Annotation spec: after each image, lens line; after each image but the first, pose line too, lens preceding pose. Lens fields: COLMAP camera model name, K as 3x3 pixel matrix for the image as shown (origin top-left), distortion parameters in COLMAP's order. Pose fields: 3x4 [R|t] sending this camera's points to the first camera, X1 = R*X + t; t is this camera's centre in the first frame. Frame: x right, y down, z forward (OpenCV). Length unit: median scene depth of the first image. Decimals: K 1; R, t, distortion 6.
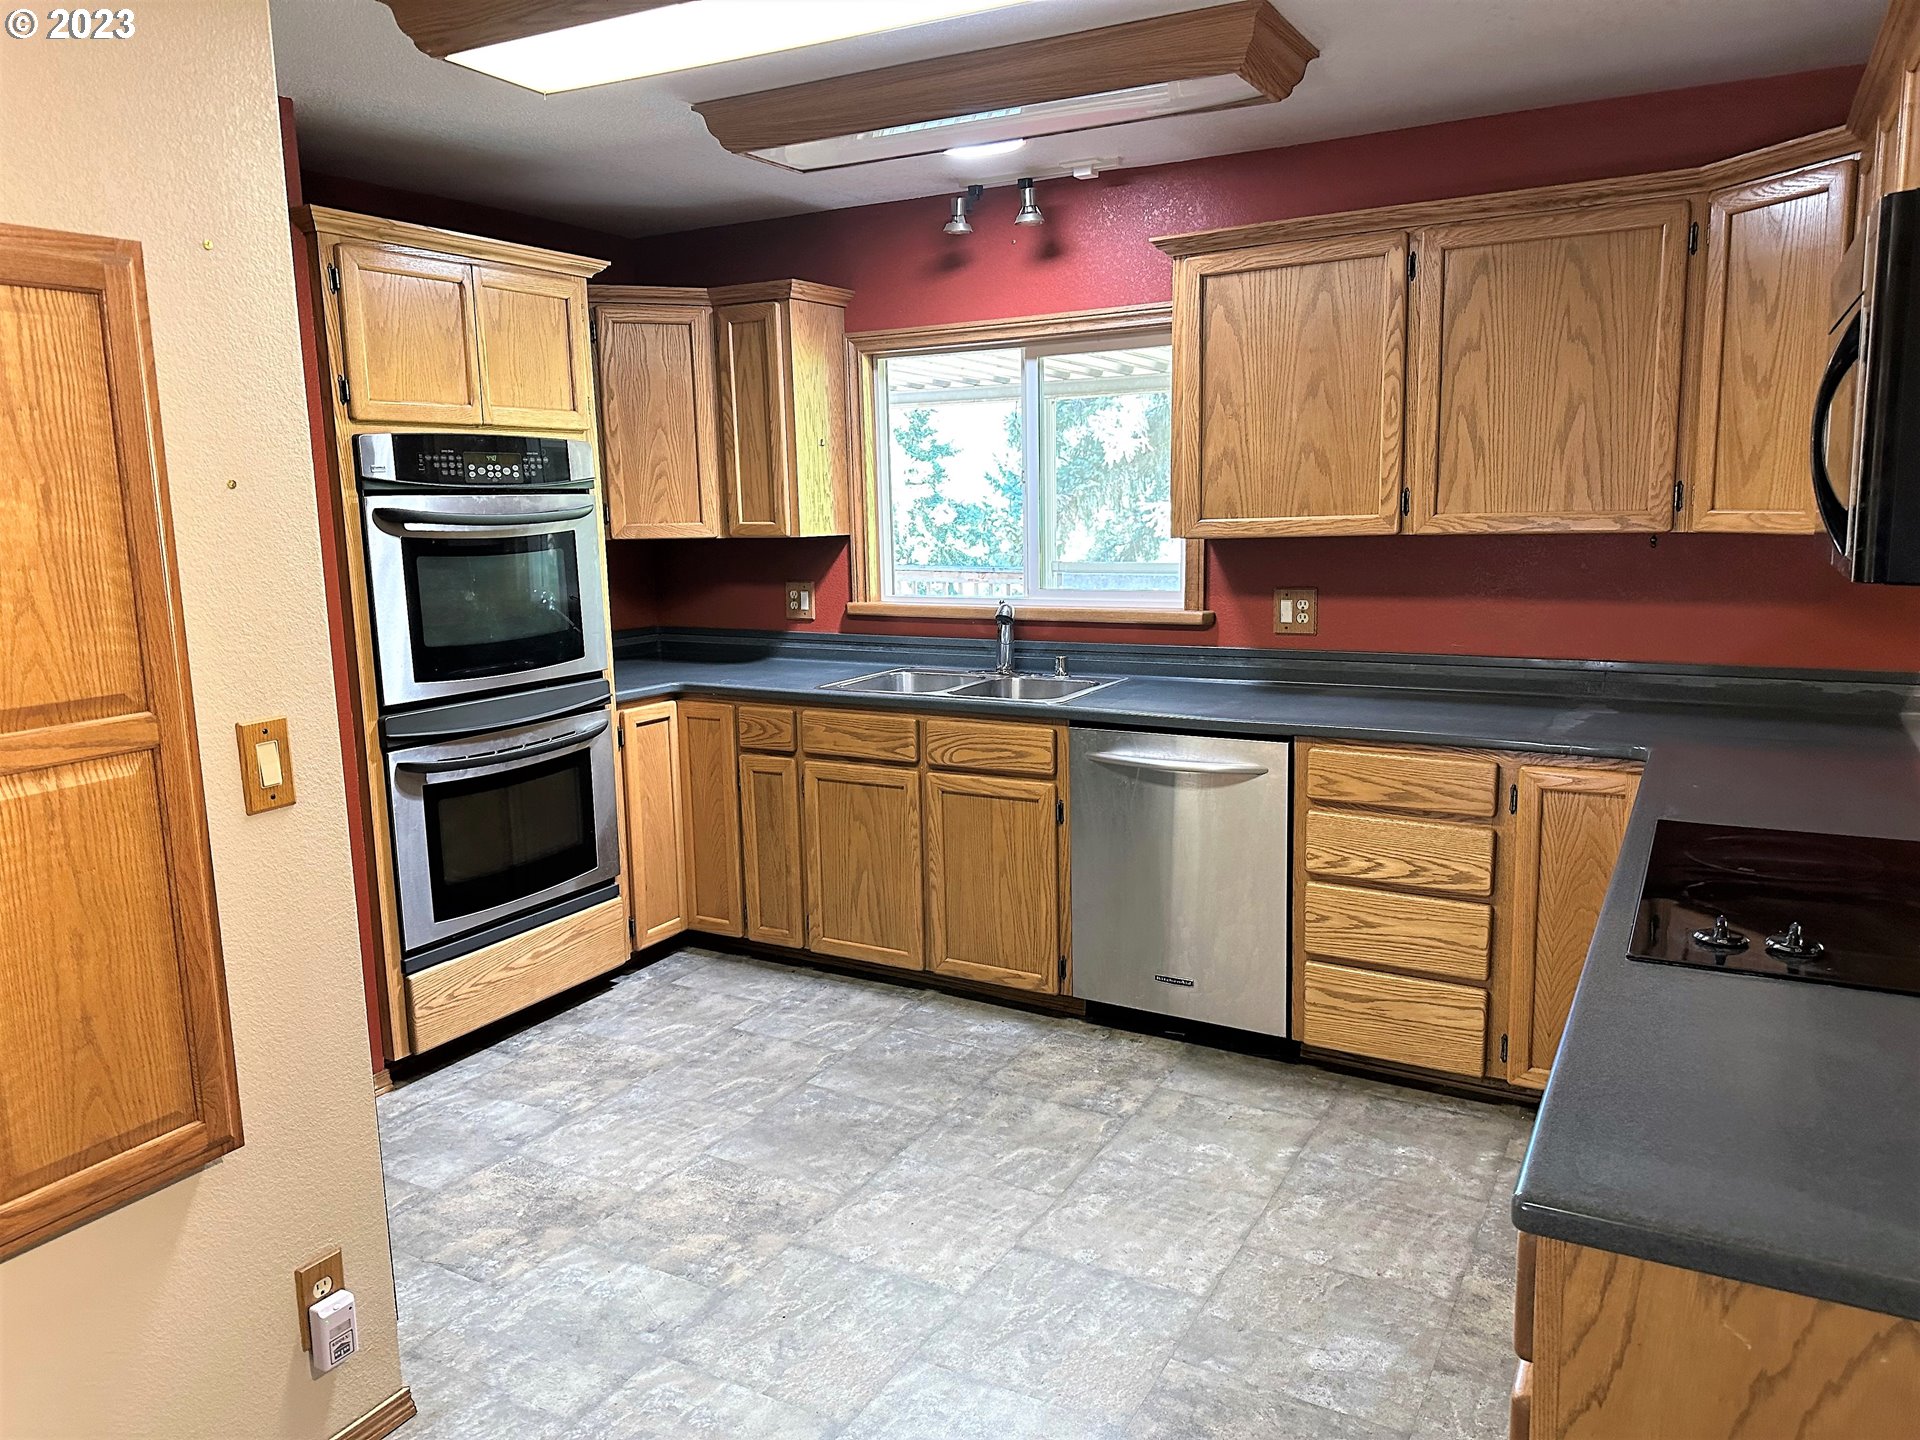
lens RADIAL K [[1377.1, 0, 956.0], [0, 1377.1, 706.7], [0, 0, 1]] dist [0.140237, -0.212752]
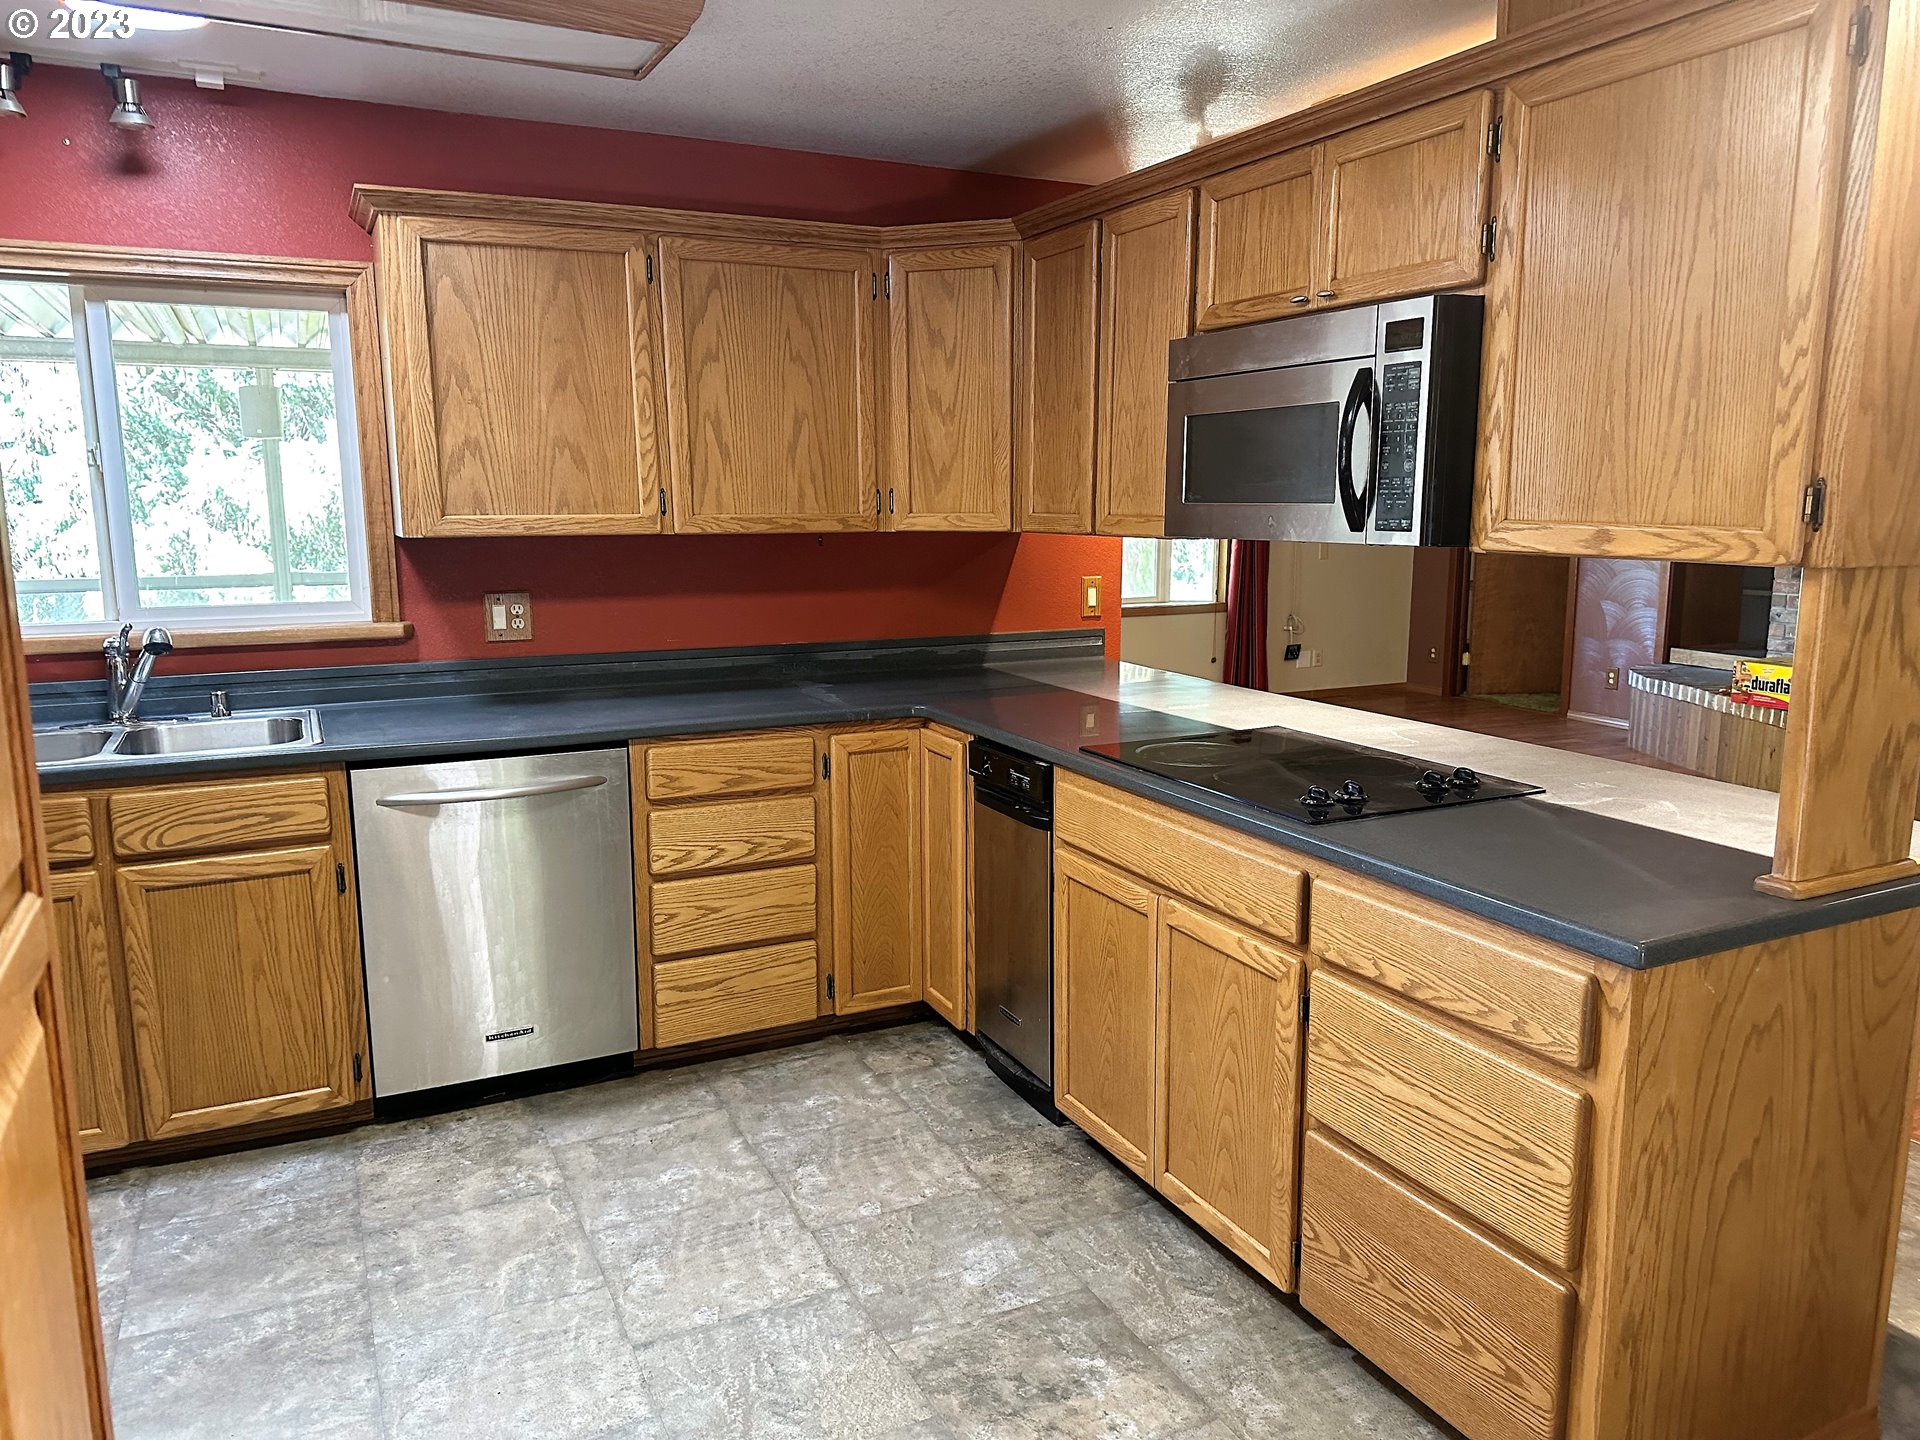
lens RADIAL K [[1373.6, 0, 960.0], [0, 1373.6, 720.0], [0, 0, 1]] dist [0.220438, -0.290560]
pose [[0.569227, -0.118210, 0.813638, -0.412281], [0.118047, 0.991107, 0.061407, -0.025075], [-0.813662, 0.061093, 0.578120, 0.241000]]
